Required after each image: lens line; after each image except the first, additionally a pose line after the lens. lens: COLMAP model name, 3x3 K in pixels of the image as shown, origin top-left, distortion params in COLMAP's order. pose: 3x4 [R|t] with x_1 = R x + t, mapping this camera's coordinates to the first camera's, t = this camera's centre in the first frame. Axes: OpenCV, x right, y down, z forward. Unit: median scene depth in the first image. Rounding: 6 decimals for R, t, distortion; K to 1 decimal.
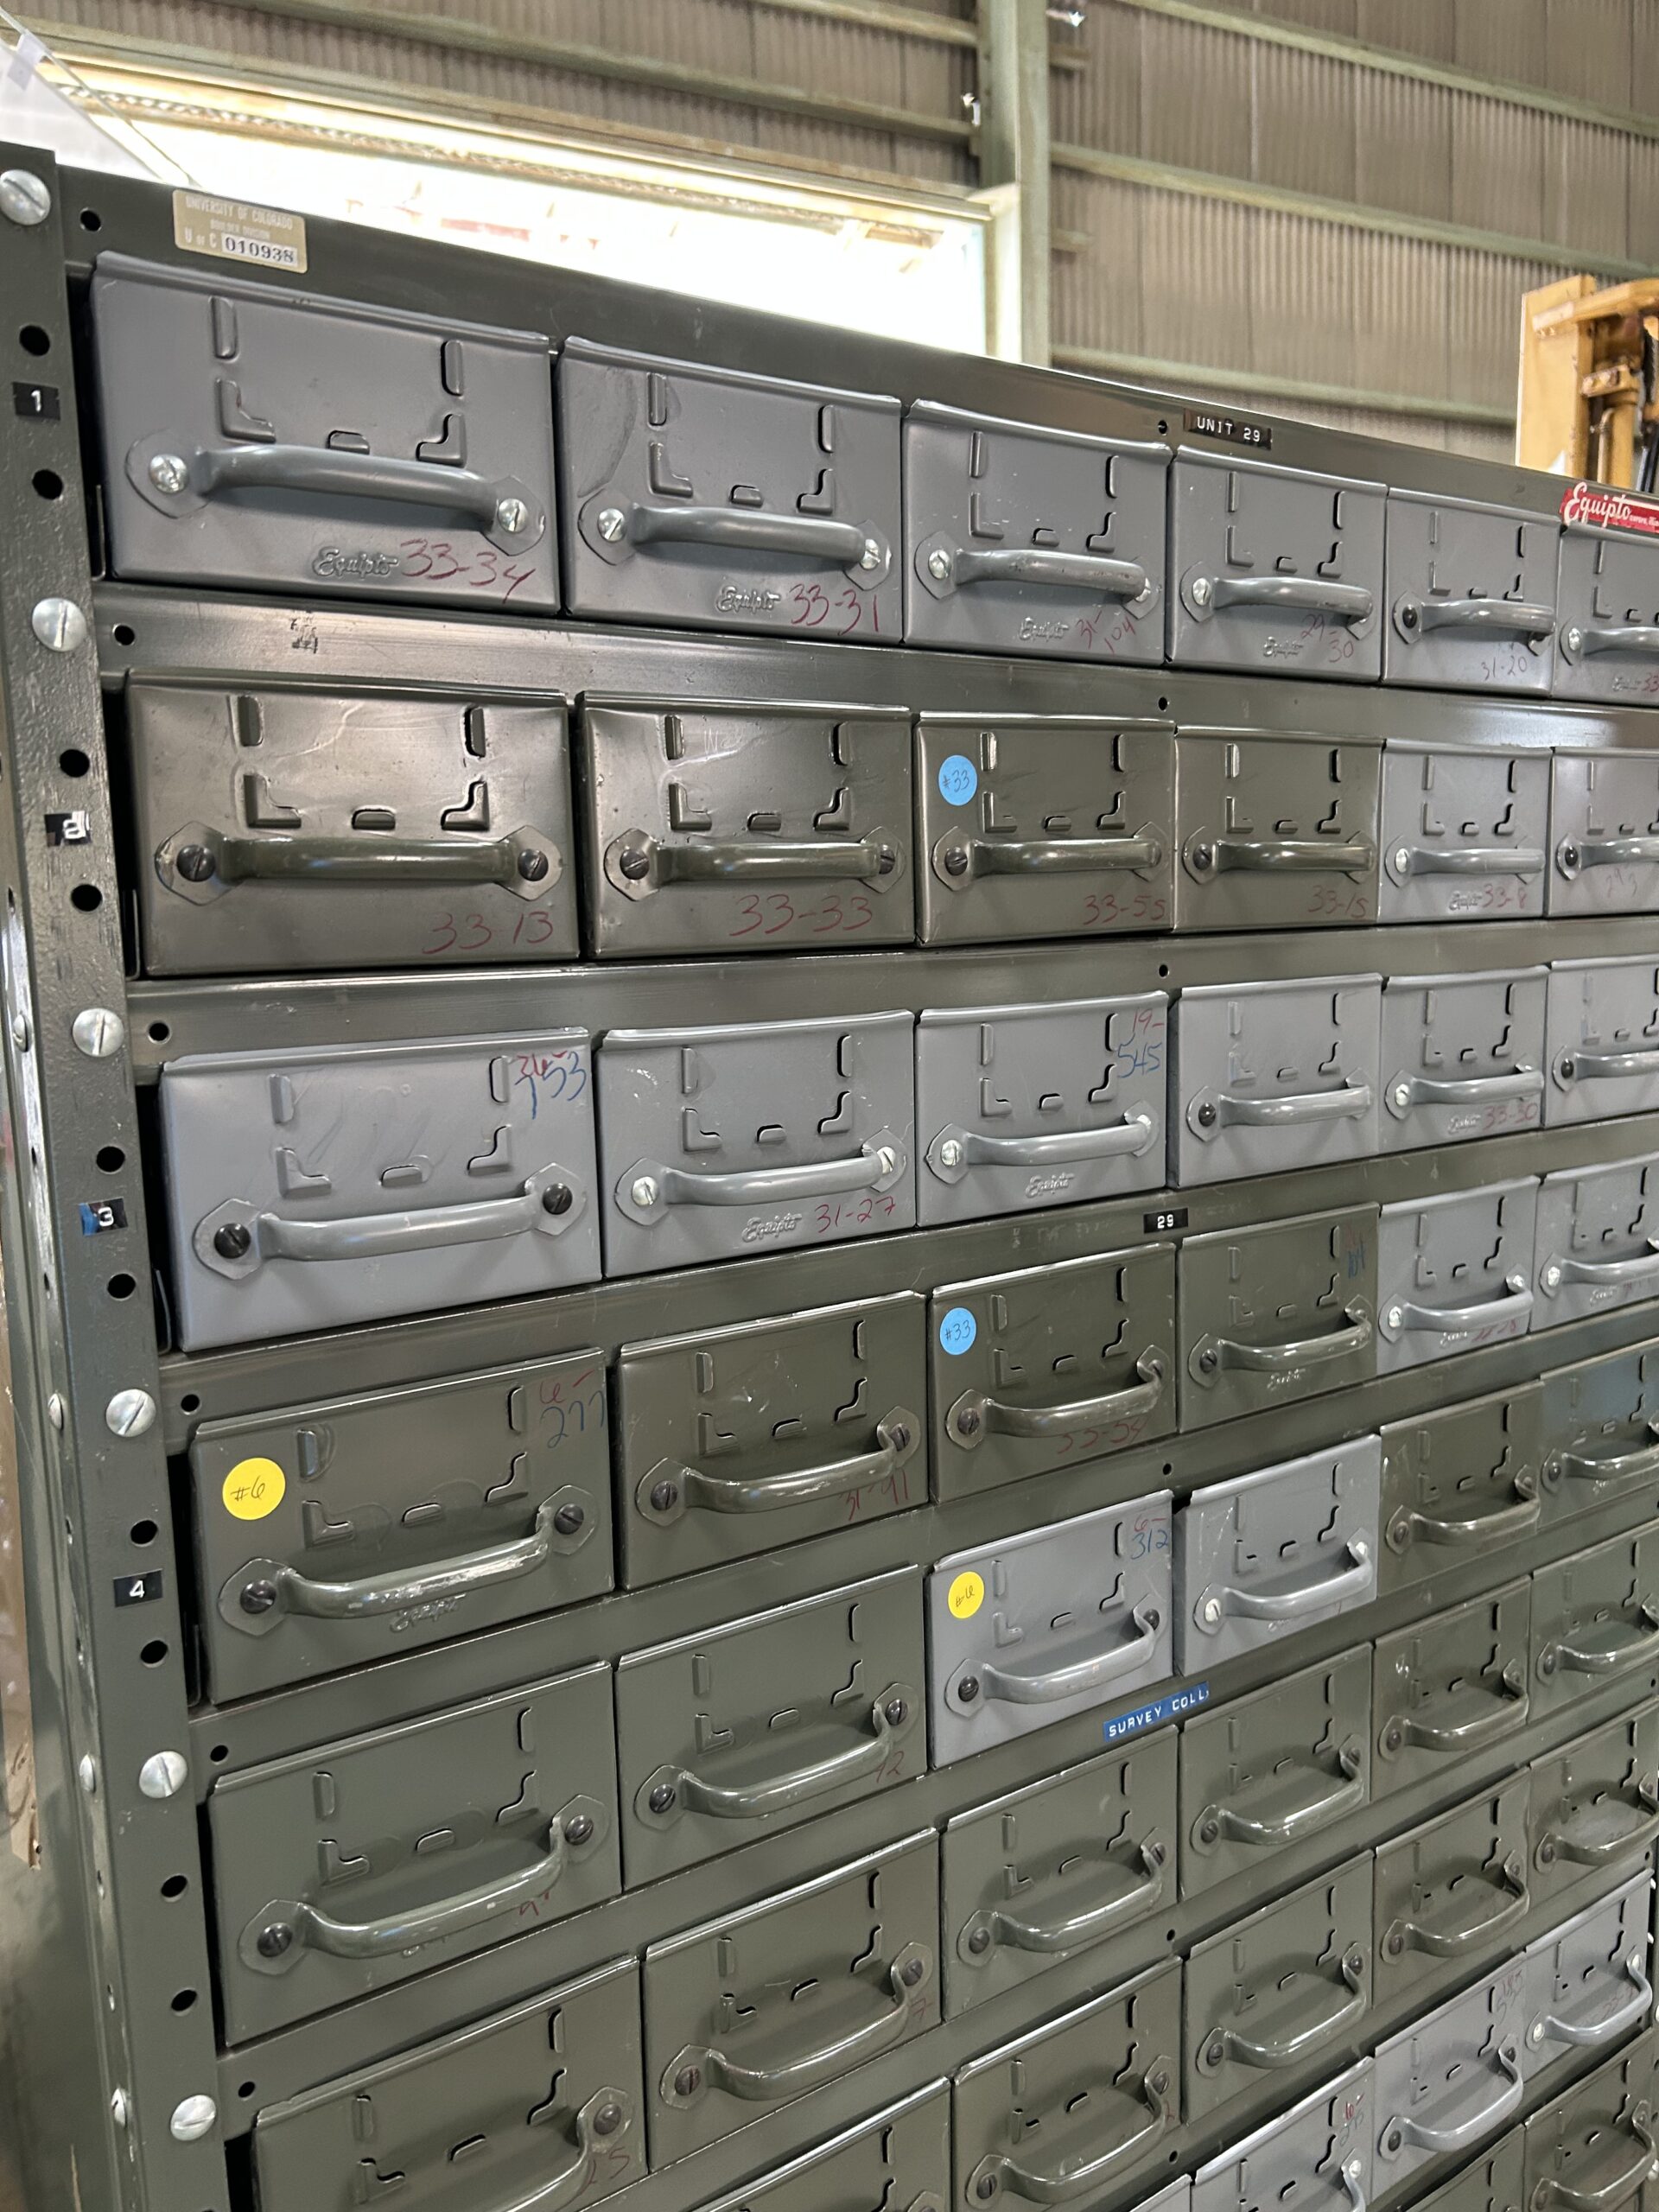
lens RADIAL K [[1679.6, 0, 804.9], [0, 1679.6, 1104.6], [0, 0, 1]] dist [0.040891, -0.060282]
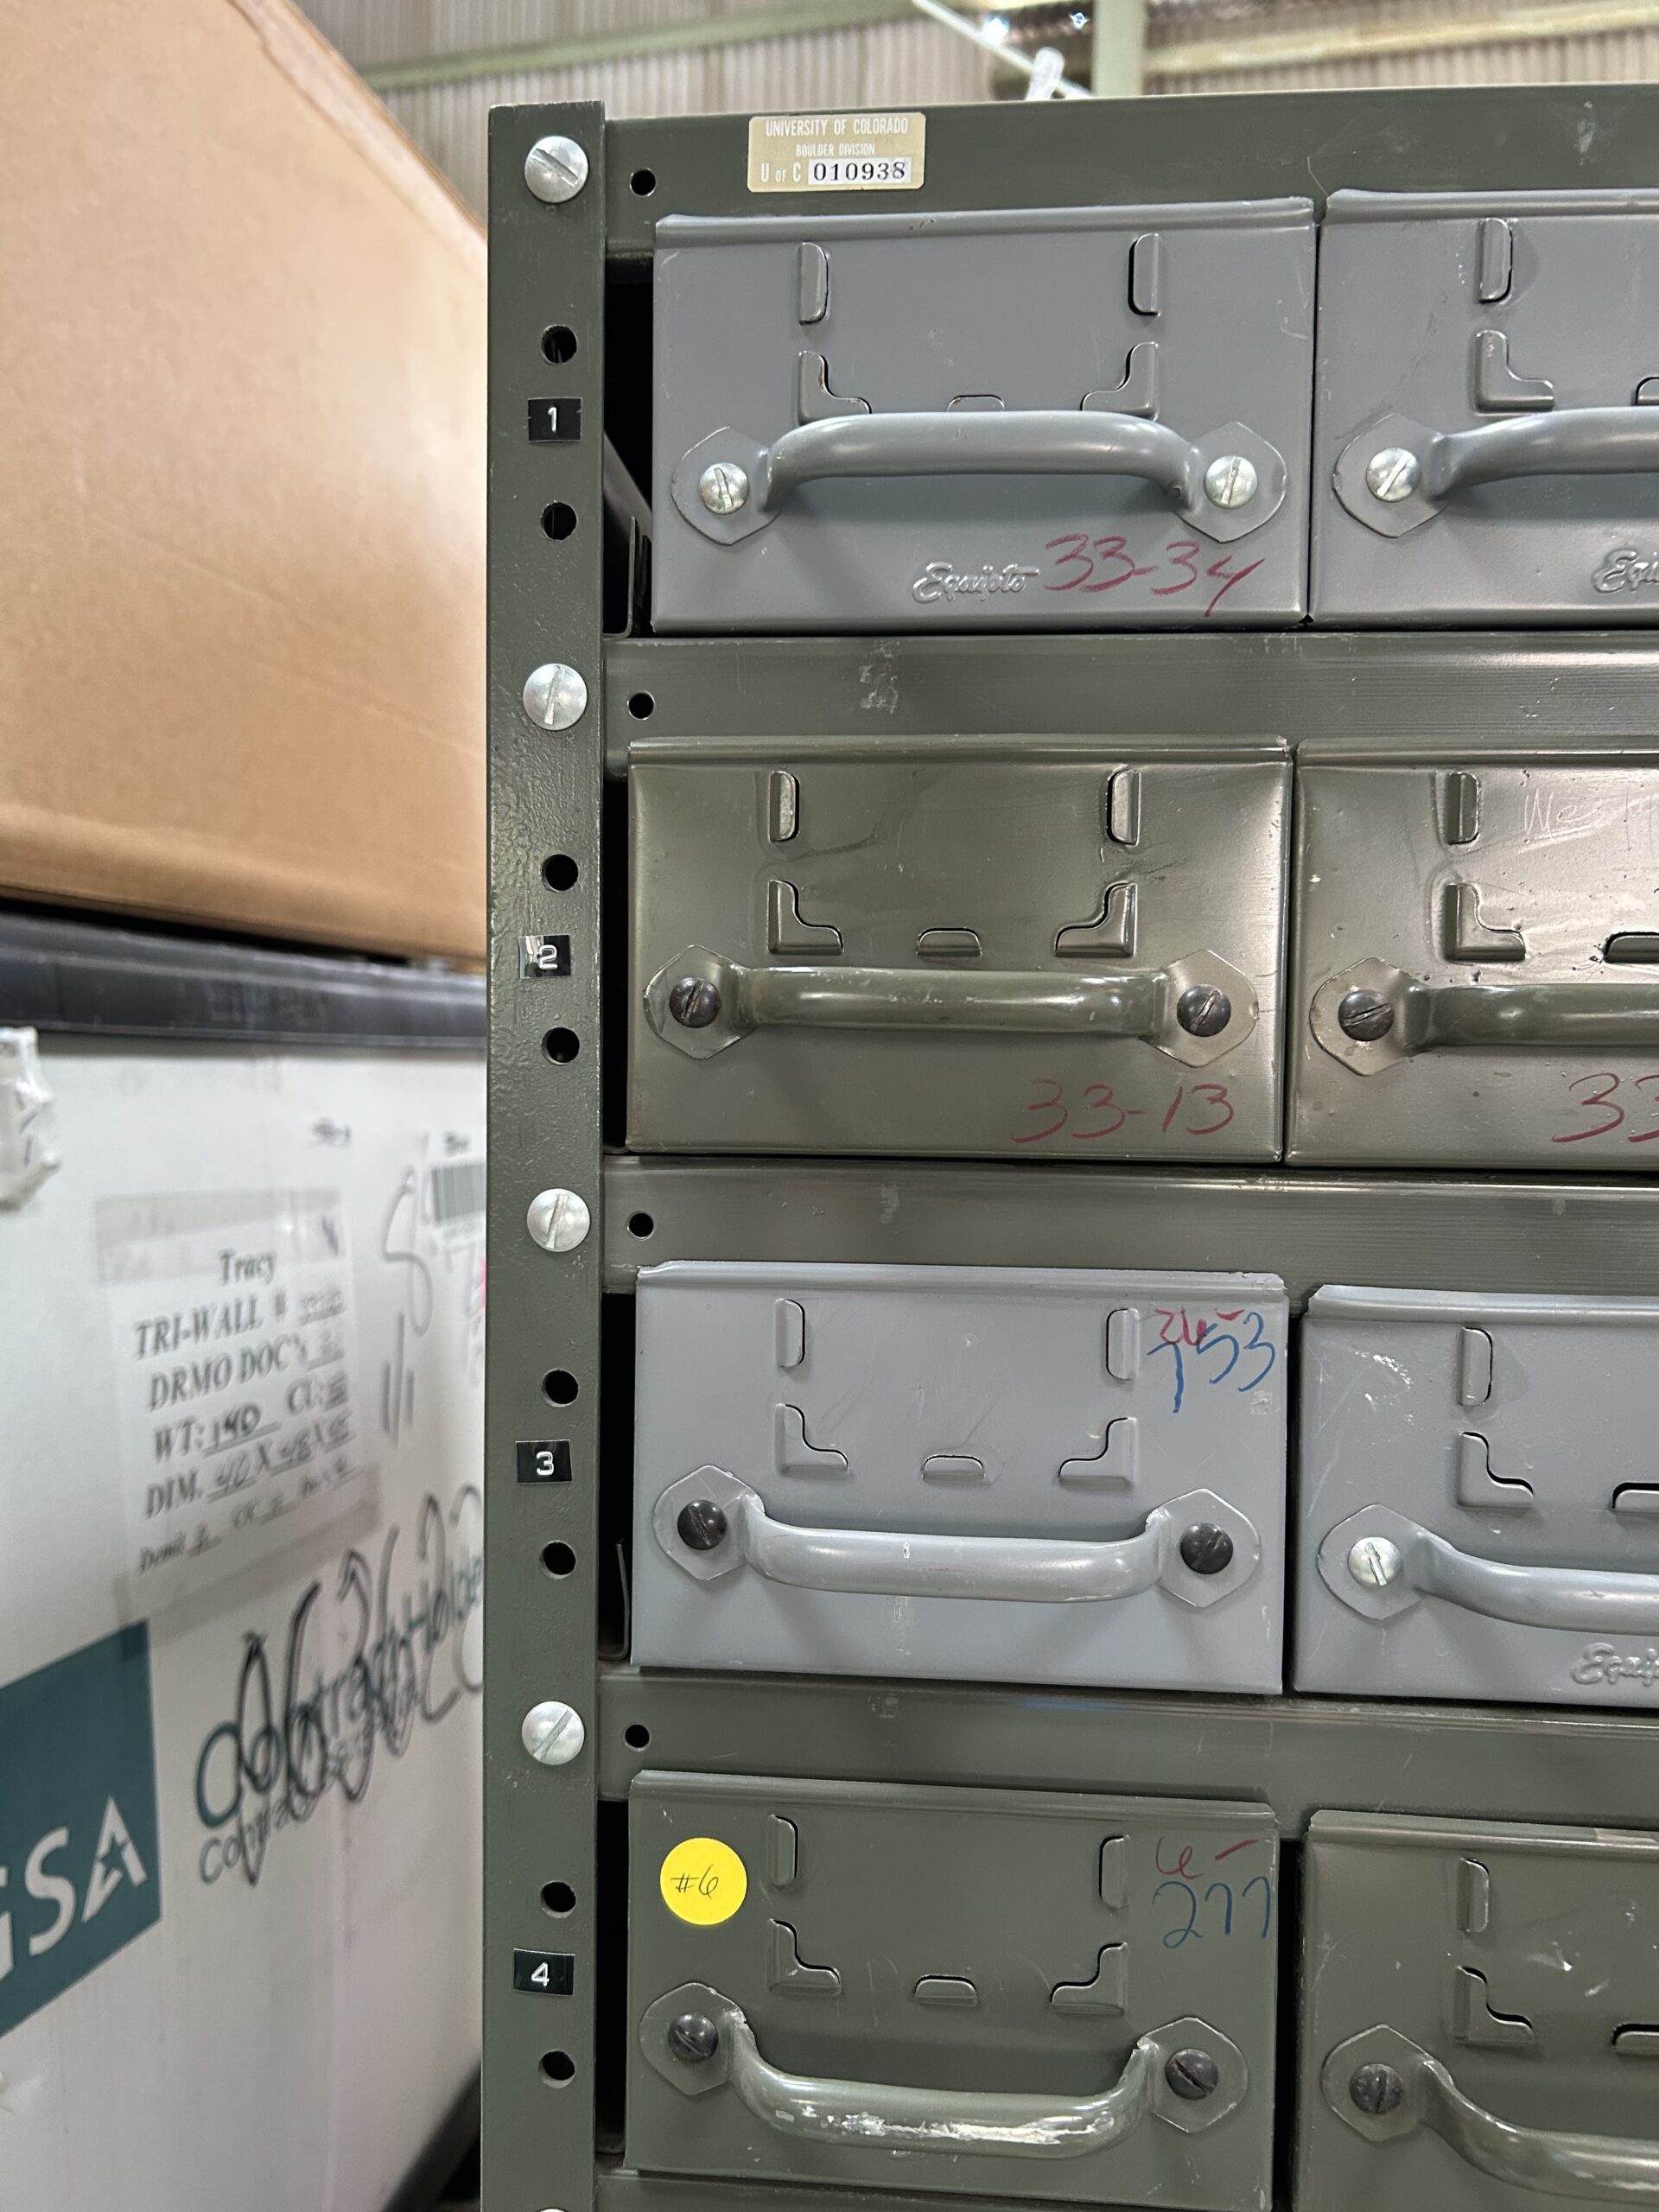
lens RADIAL K [[1723.0, 0, 815.0], [0, 1723.0, 1110.2], [0, 0, 1]] dist [0.007865, -0.007505]
pose [[0.766744, 0.054720, -0.639617, 0.140571], [-0.111732, 0.992528, -0.049027, -0.057196], [0.632155, 0.109056, 0.767129, 0.404366]]
